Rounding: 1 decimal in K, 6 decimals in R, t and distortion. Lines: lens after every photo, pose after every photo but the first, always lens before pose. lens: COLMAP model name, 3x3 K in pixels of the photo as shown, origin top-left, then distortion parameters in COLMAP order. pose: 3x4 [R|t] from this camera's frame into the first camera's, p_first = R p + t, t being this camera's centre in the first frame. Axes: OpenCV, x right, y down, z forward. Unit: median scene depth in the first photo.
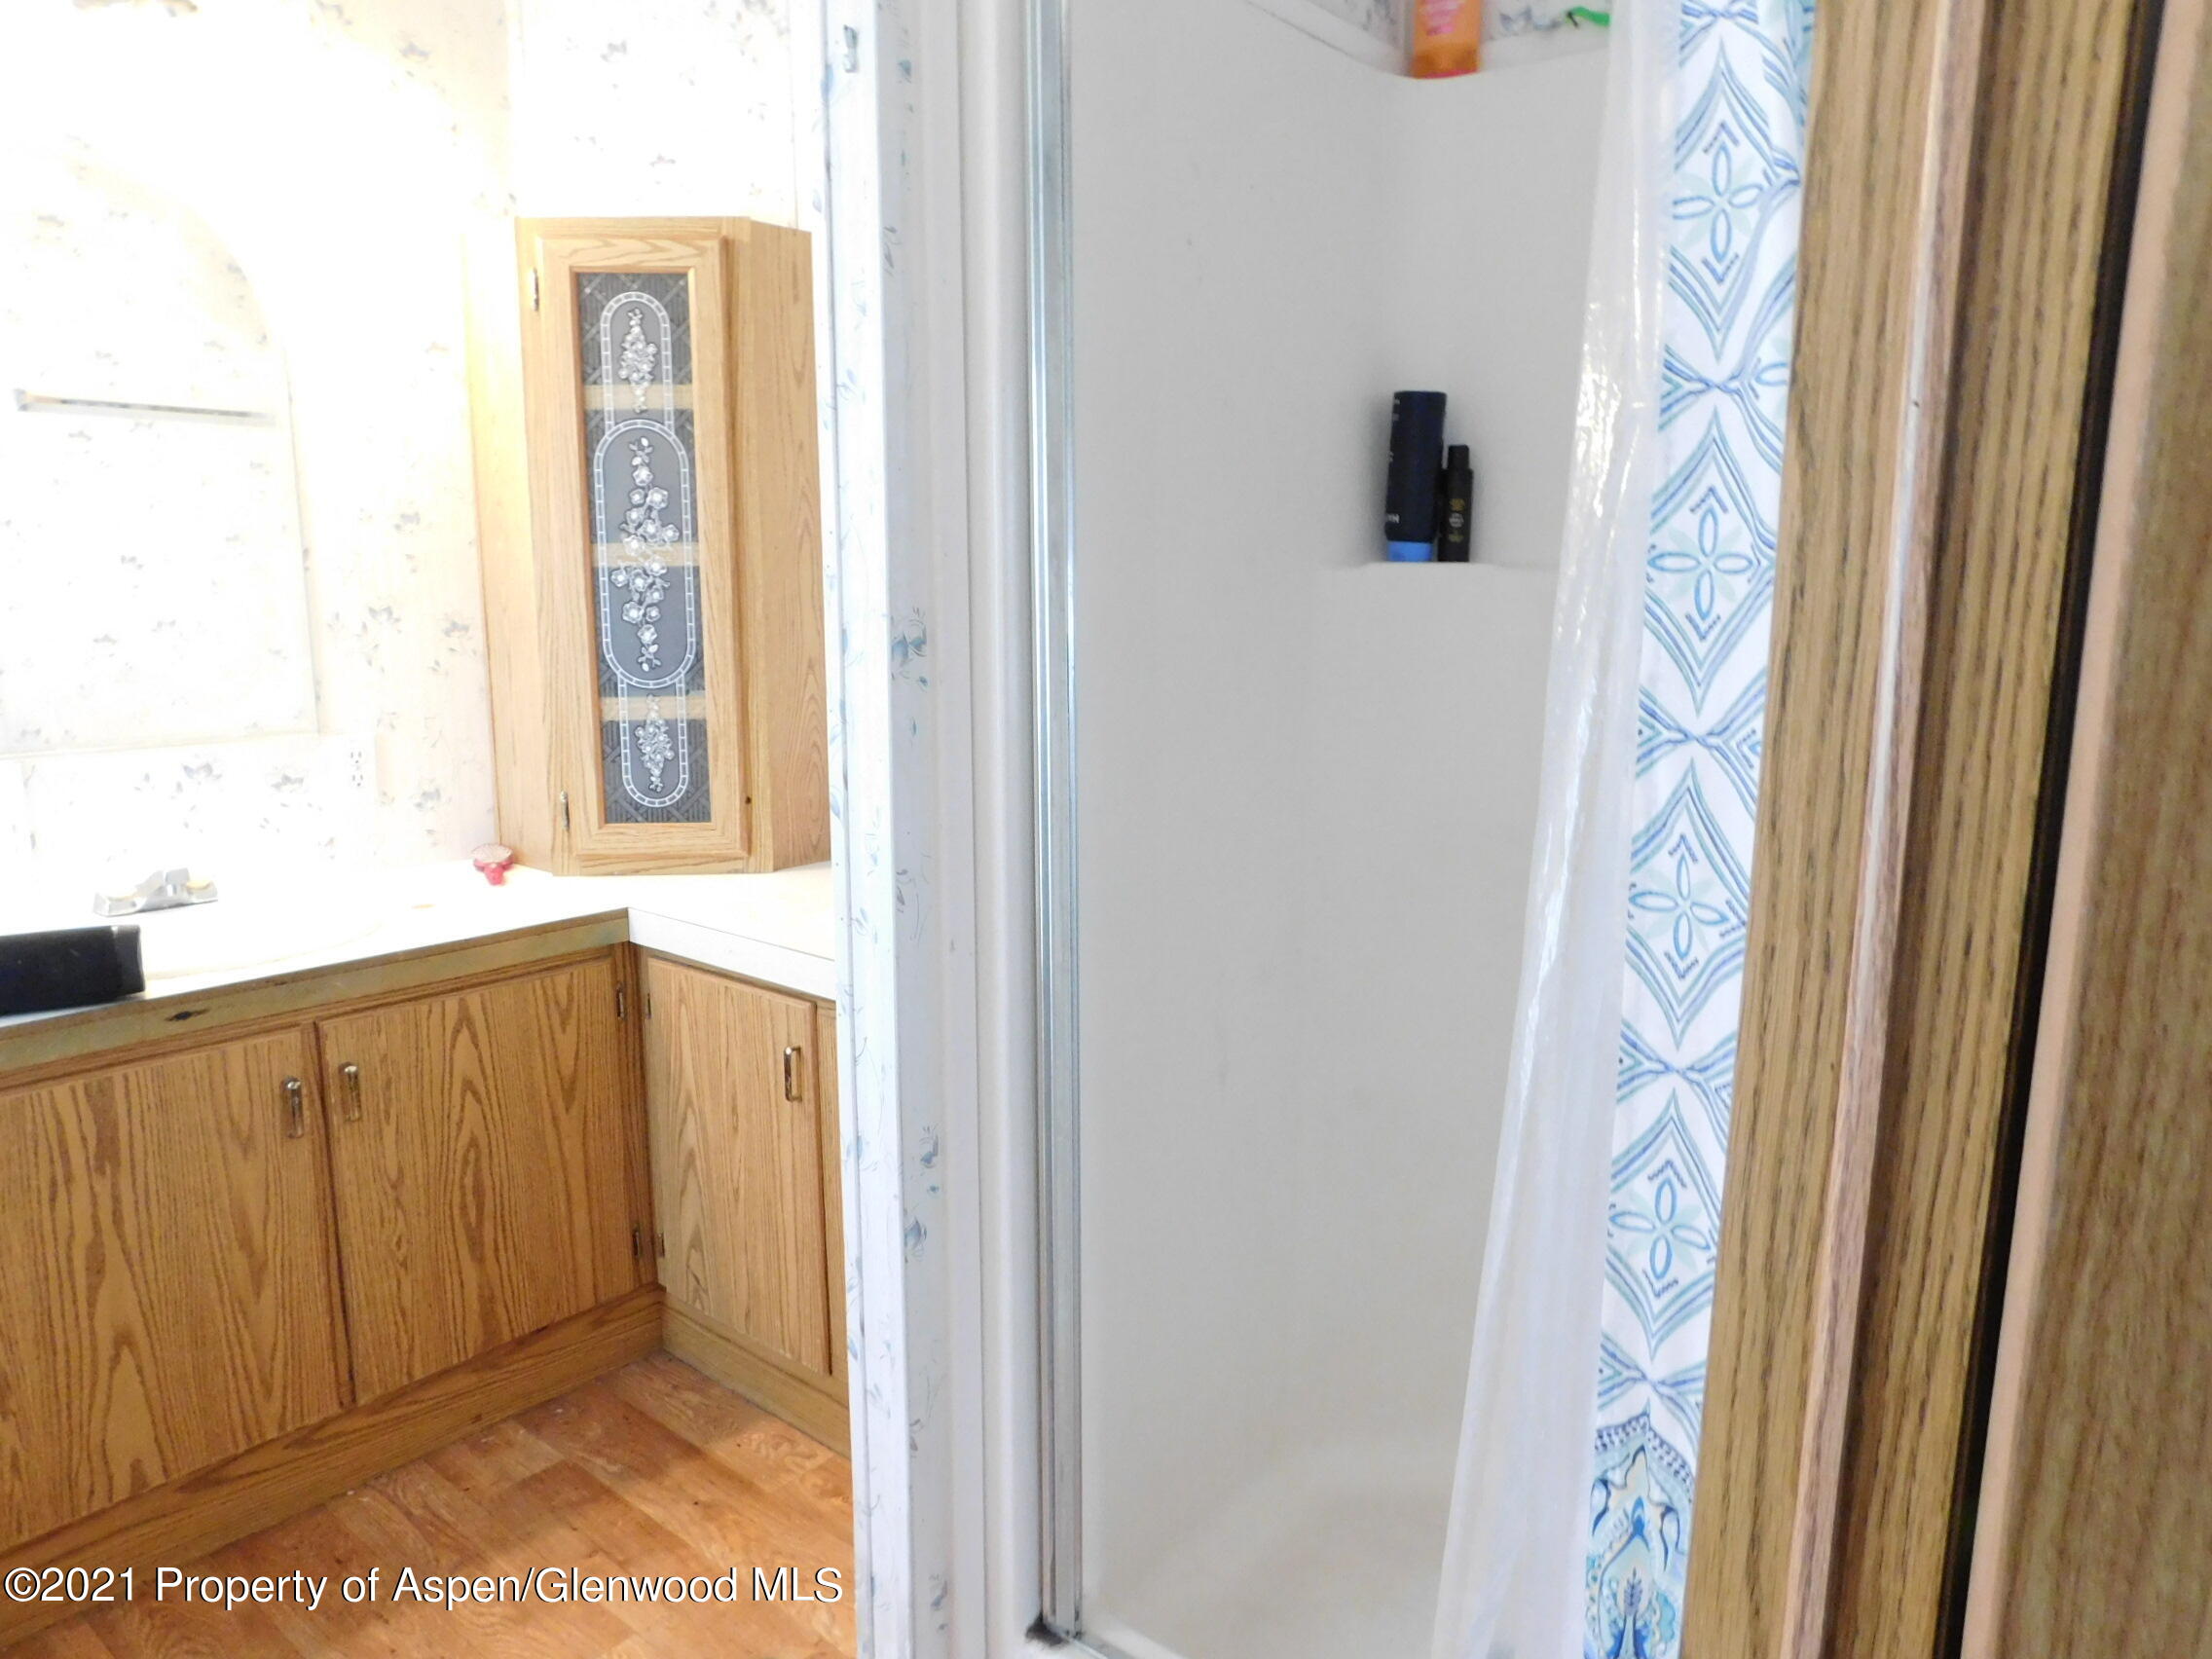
lens RADIAL K [[1445.7, 0, 1094.3], [0, 1445.7, 822.0], [0, 0, 1]] dist [-0.077215, 0.060420]
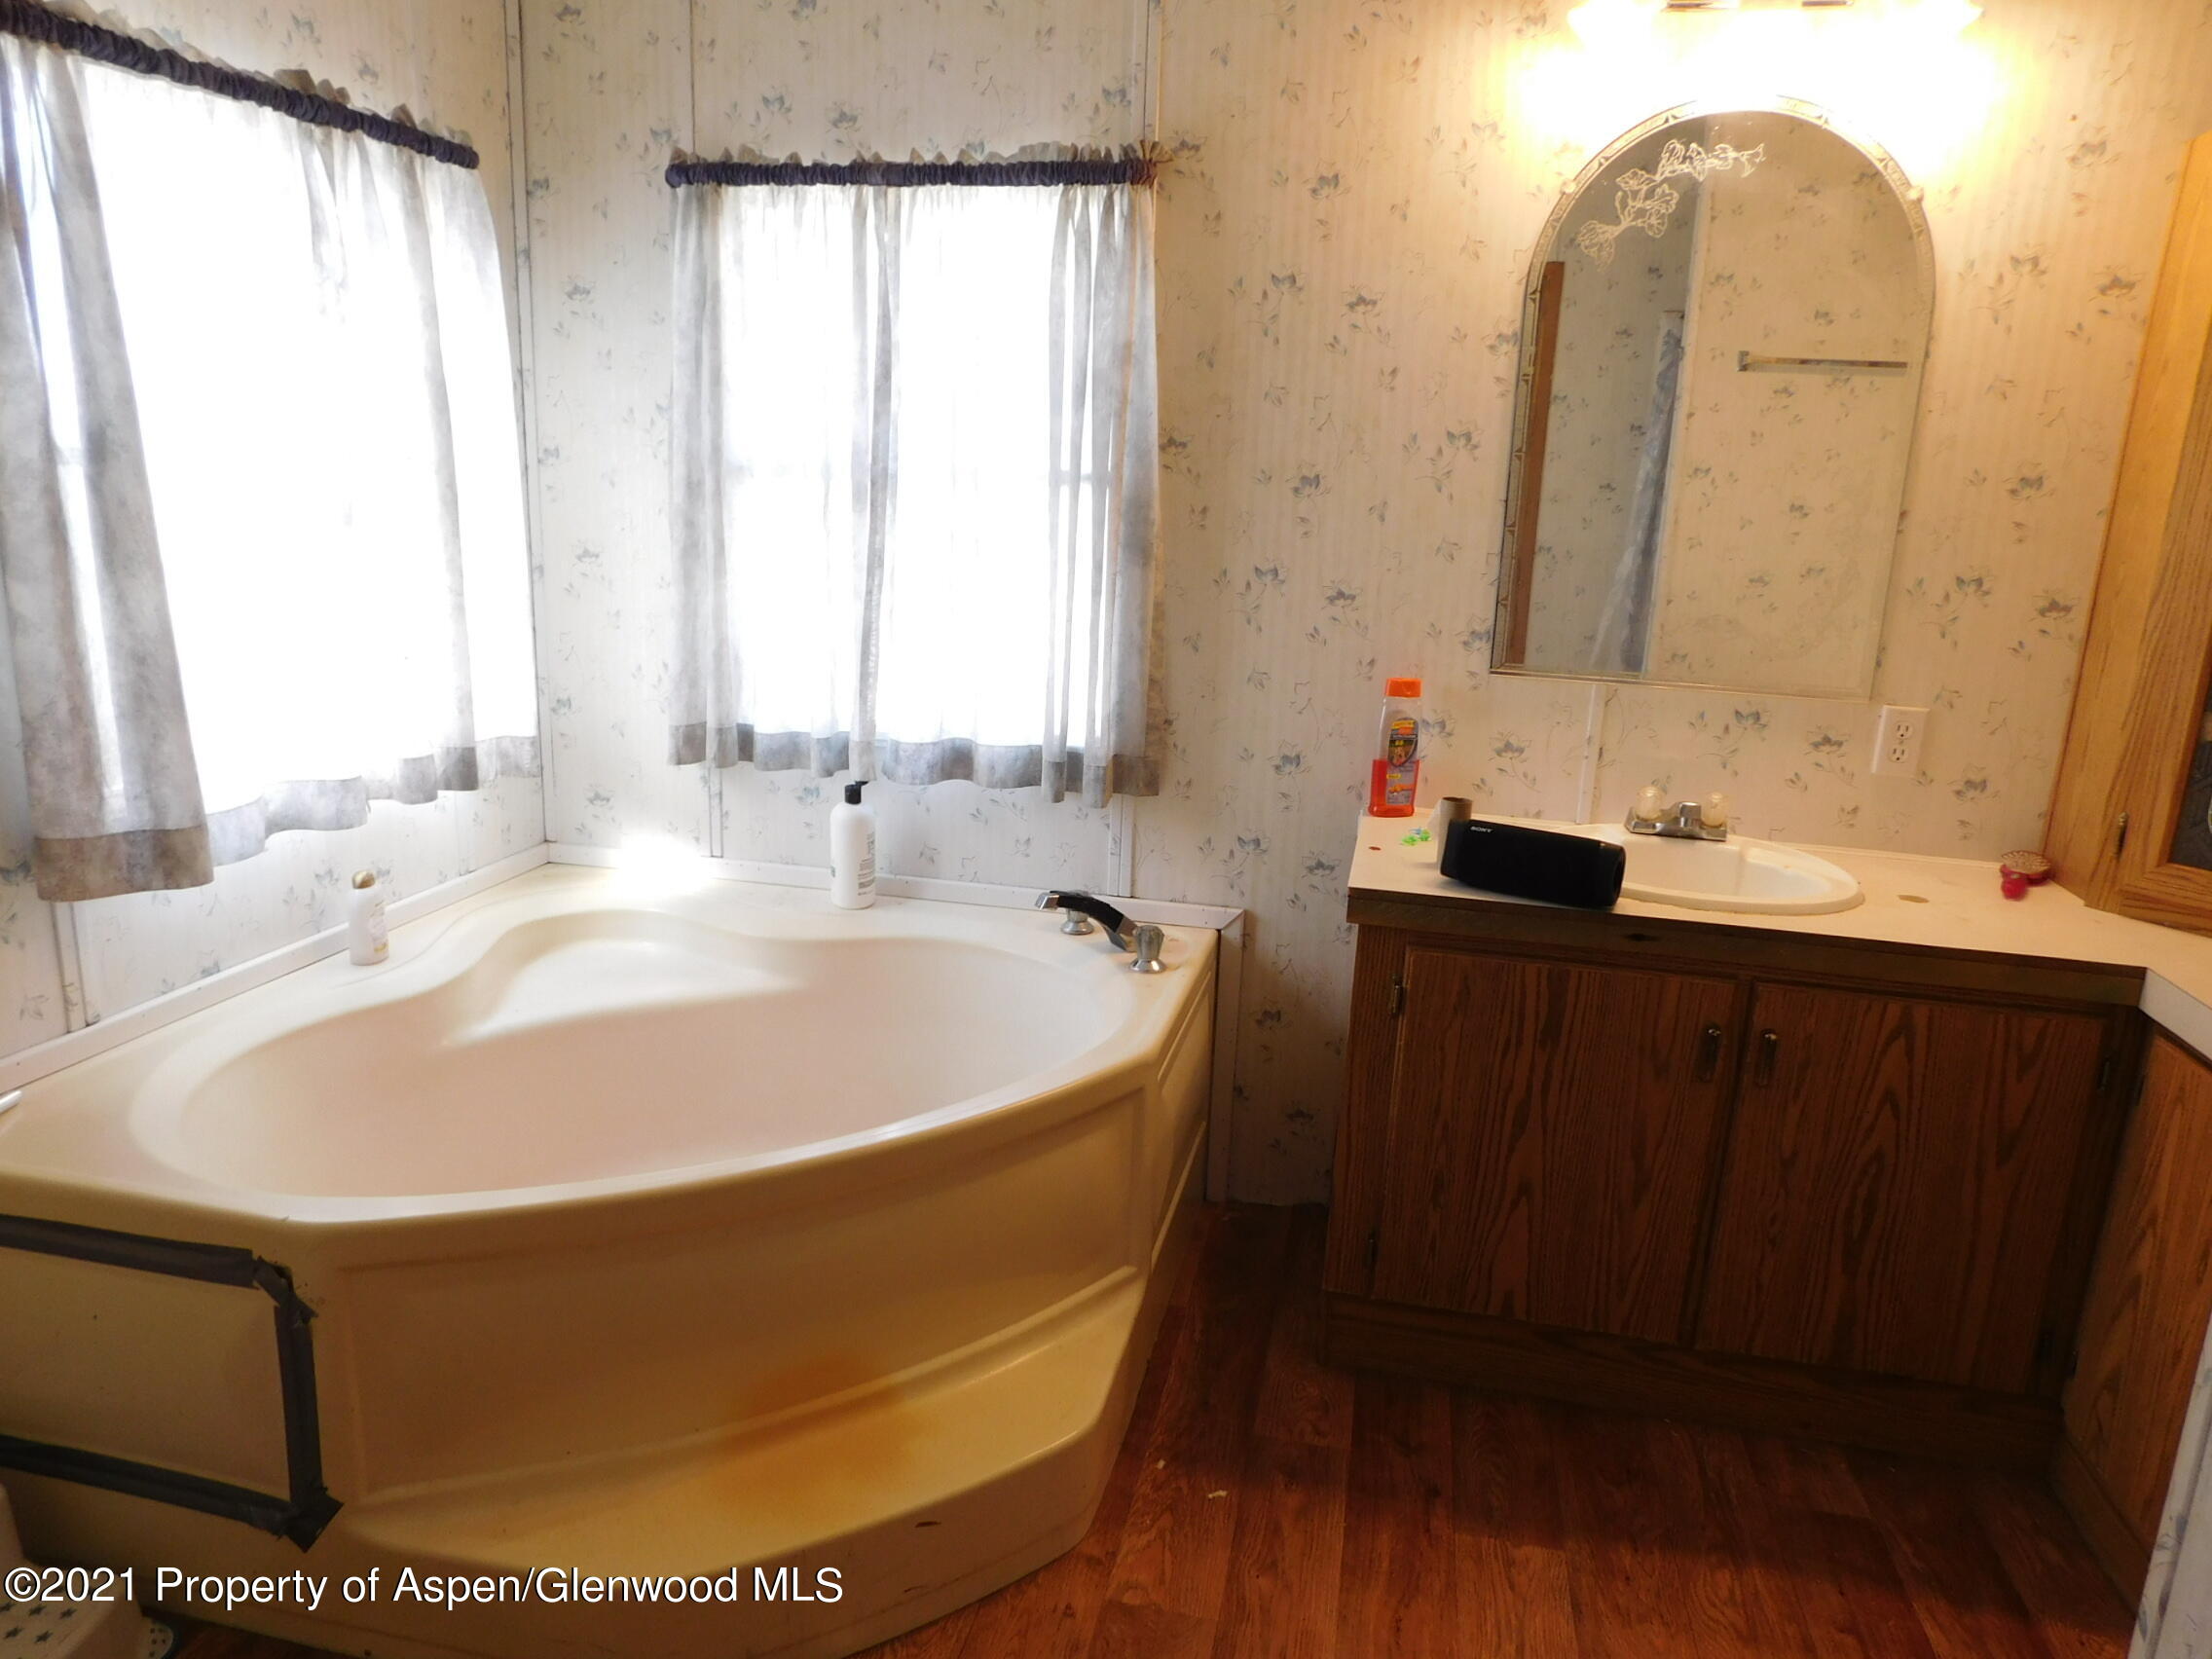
lens RADIAL K [[1445.7, 0, 1094.3], [0, 1445.7, 822.0], [0, 0, 1]] dist [-0.077215, 0.060420]
pose [[0.469233, 0.223288, -0.854378, 0.069641], [-0.192088, 0.970146, 0.148047, -0.027307], [0.861929, 0.094647, 0.498116, 0.069622]]
